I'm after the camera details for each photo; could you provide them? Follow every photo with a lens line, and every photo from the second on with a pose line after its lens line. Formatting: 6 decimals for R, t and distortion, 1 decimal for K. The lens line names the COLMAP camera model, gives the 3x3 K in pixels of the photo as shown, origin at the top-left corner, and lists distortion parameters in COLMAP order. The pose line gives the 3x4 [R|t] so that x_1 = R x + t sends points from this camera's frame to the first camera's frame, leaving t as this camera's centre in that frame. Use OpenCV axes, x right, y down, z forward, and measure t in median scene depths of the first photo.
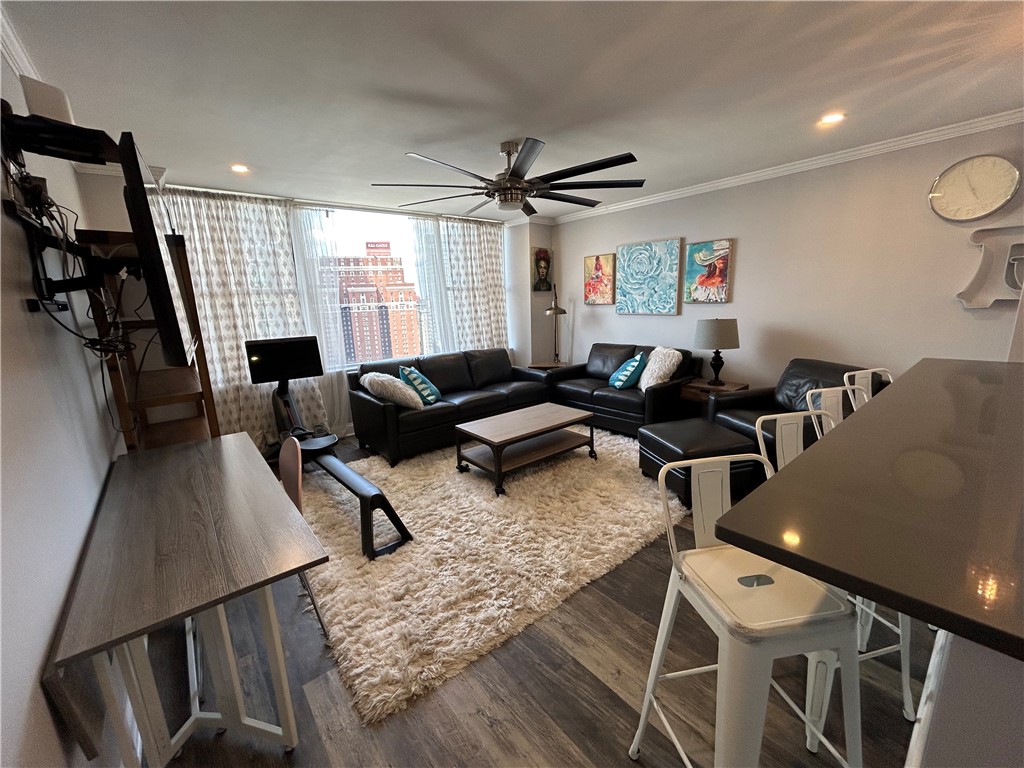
lens RADIAL K [[413.5, 0, 509.2], [0, 413.5, 384.7], [0, 0, 1]] dist [-0.000959, 0.000542]
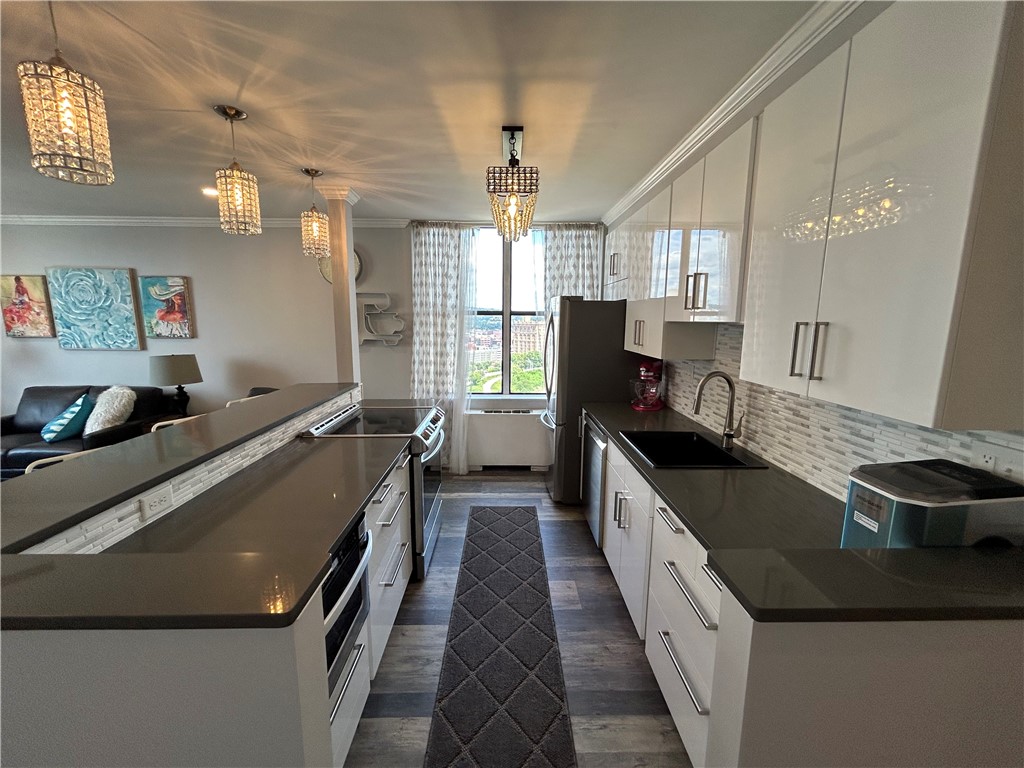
lens RADIAL K [[413.5, 0, 510.3], [0, 413.5, 385.1], [0, 0, 1]] dist [-0.000959, 0.000542]
pose [[0.620927, -0.088158, 0.778895, 0.197493], [0.133669, 0.991010, 0.005606, 0.014776], [-0.772387, 0.100634, 0.627129, -0.220855]]
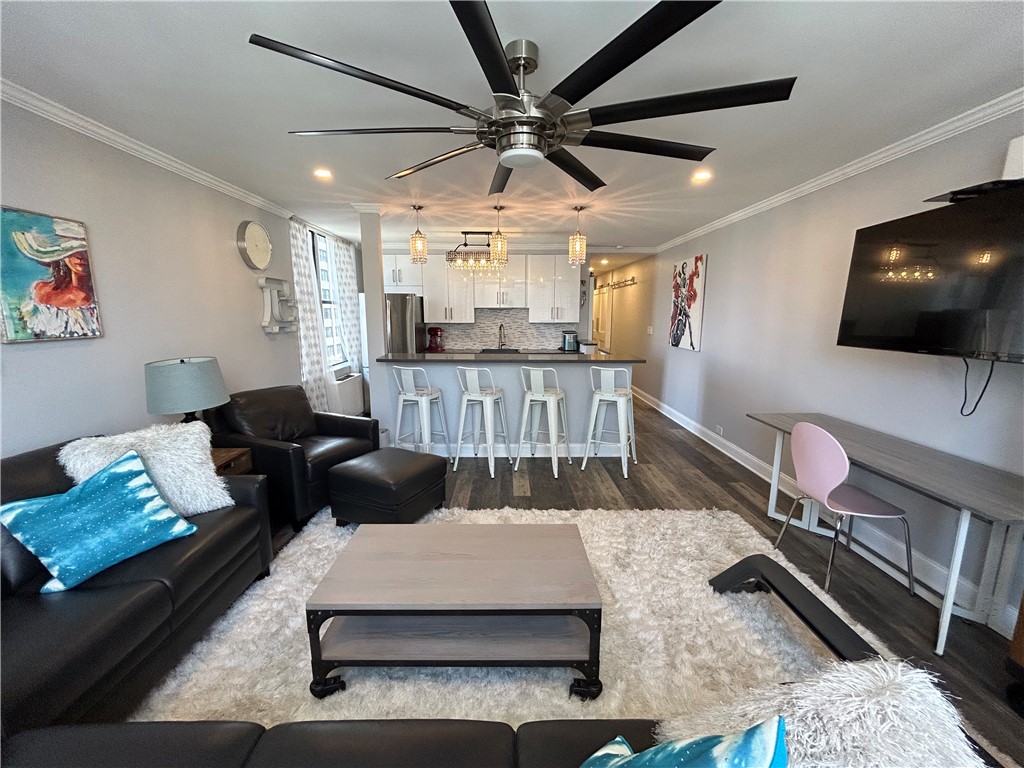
lens RADIAL K [[413.5, 0, 511.1], [0, 413.5, 383.3], [0, 0, 1]] dist [-0.000959, 0.000542]
pose [[-0.780156, -0.072302, 0.621392, -0.244838], [0.153870, 0.940607, 0.302628, -0.210432], [-0.606366, 0.331710, -0.722695, 1.023265]]
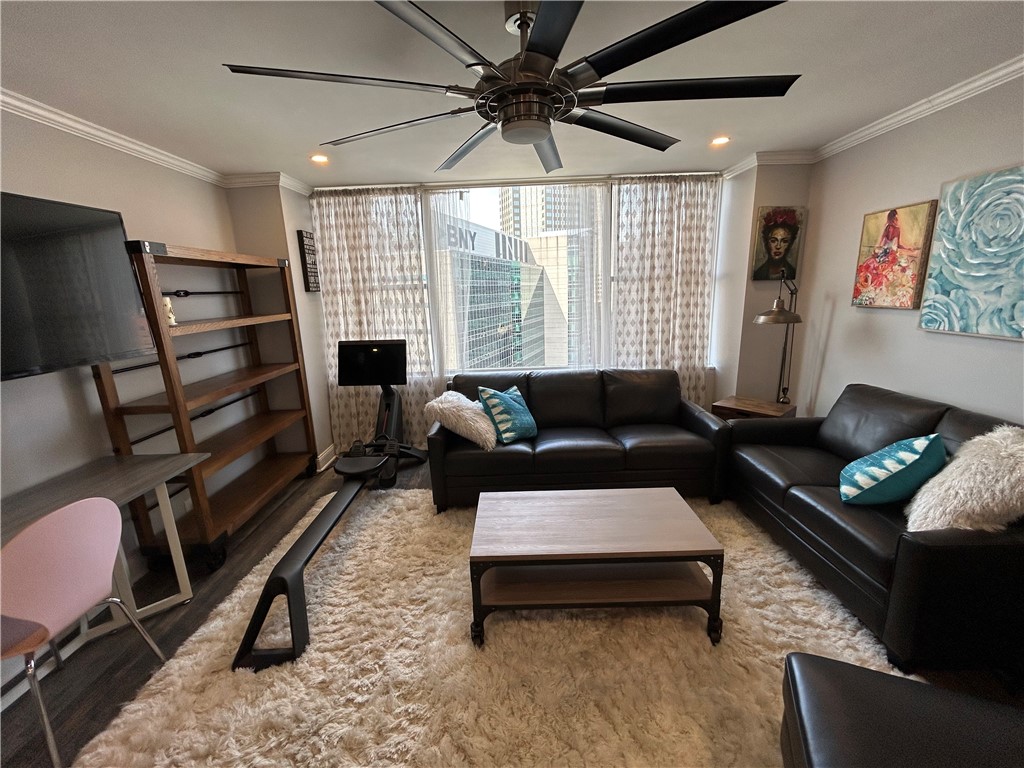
lens RADIAL K [[413.5, 0, 509.1], [0, 413.5, 384.1], [0, 0, 1]] dist [-0.000959, 0.000542]
pose [[0.769633, 0.147914, -0.621118, 0.235948], [-0.121375, 0.988951, 0.085113, -0.109595], [0.626844, 0.009883, 0.779082, 0.395022]]
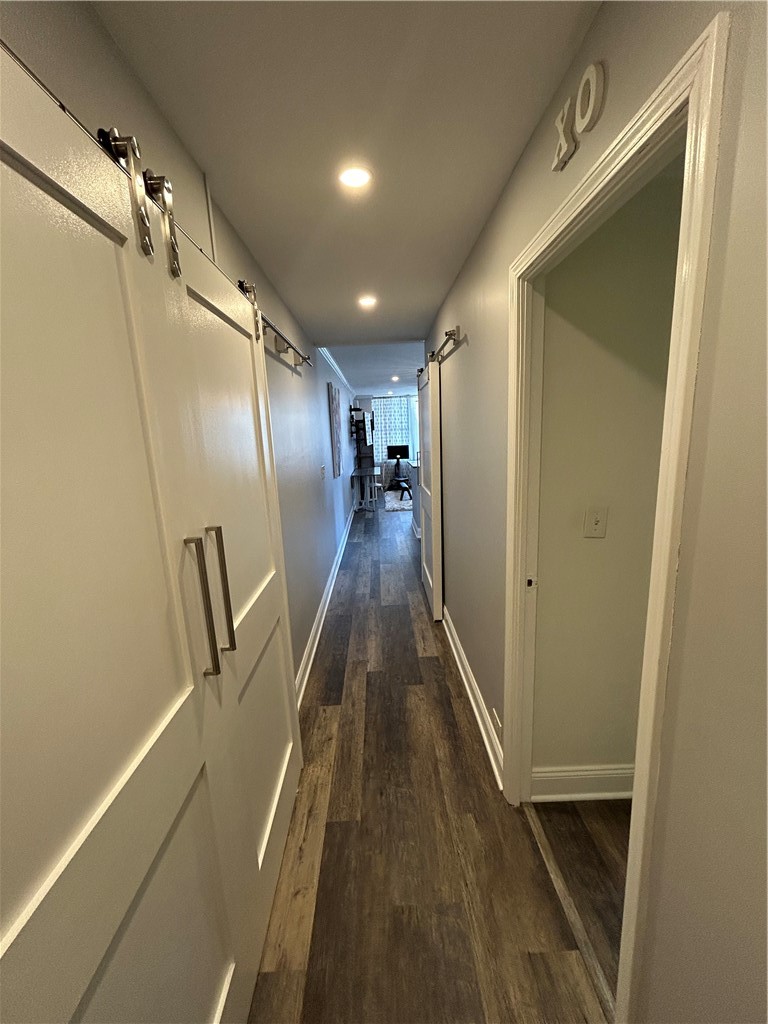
lens RADIAL K [[413.5, 0, 386.0], [0, 413.5, 513.5], [0, 0, 1]] dist [-0.000959, 0.000542]
pose [[0.786272, 0.121870, -0.605742, 1.050112], [-0.111143, 0.992261, 0.055367, 0.186336], [0.607802, 0.023791, 0.793732, -1.182560]]
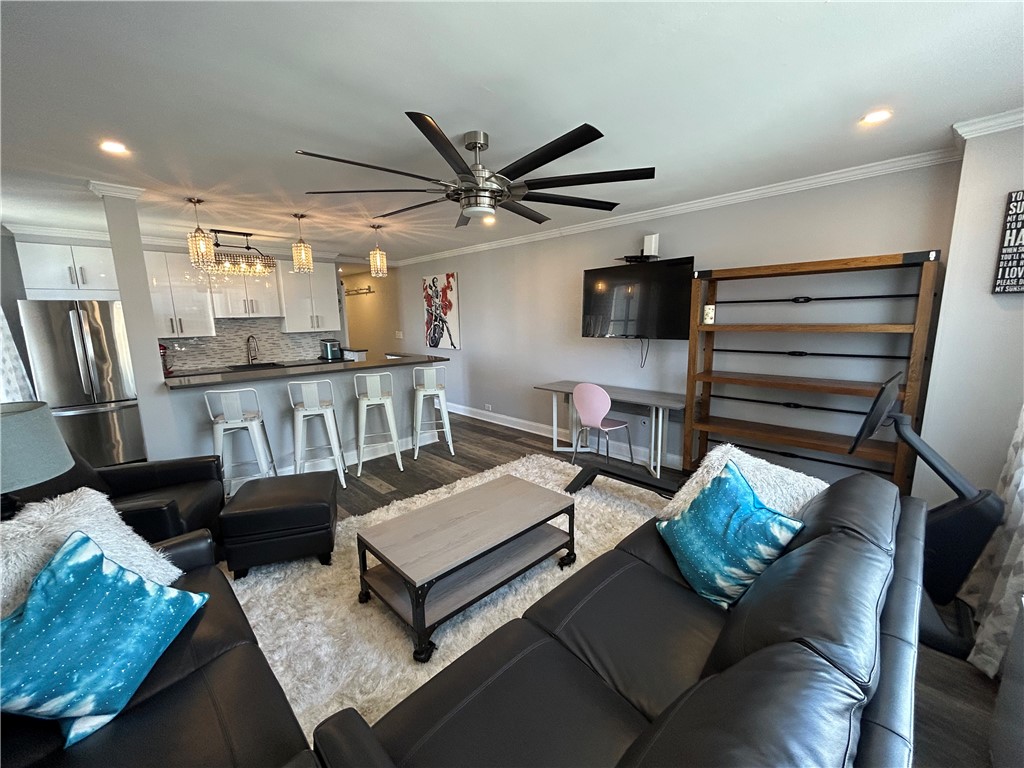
lens RADIAL K [[413.5, 0, 510.1], [0, 413.5, 382.2], [0, 0, 1]] dist [-0.000959, 0.000542]
pose [[-0.994724, 0.065667, -0.078819, 0.018704], [0.032681, 0.931104, 0.363287, -0.278156], [0.097245, 0.358795, -0.928337, 1.246142]]
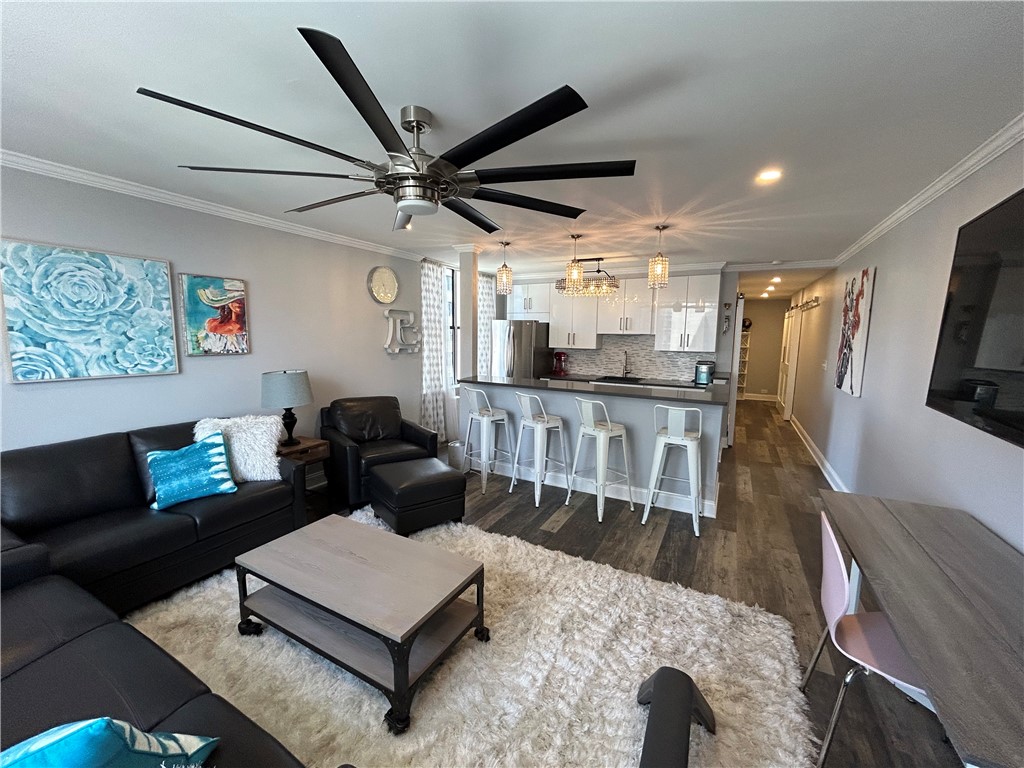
lens RADIAL K [[413.5, 0, 511.0], [0, 413.5, 383.6], [0, 0, 1]] dist [-0.000959, 0.000542]
pose [[-0.380533, -0.083929, 0.920951, -0.439267], [0.189502, 0.967663, 0.166487, -0.167418], [-0.905143, 0.237876, -0.352323, 0.775631]]
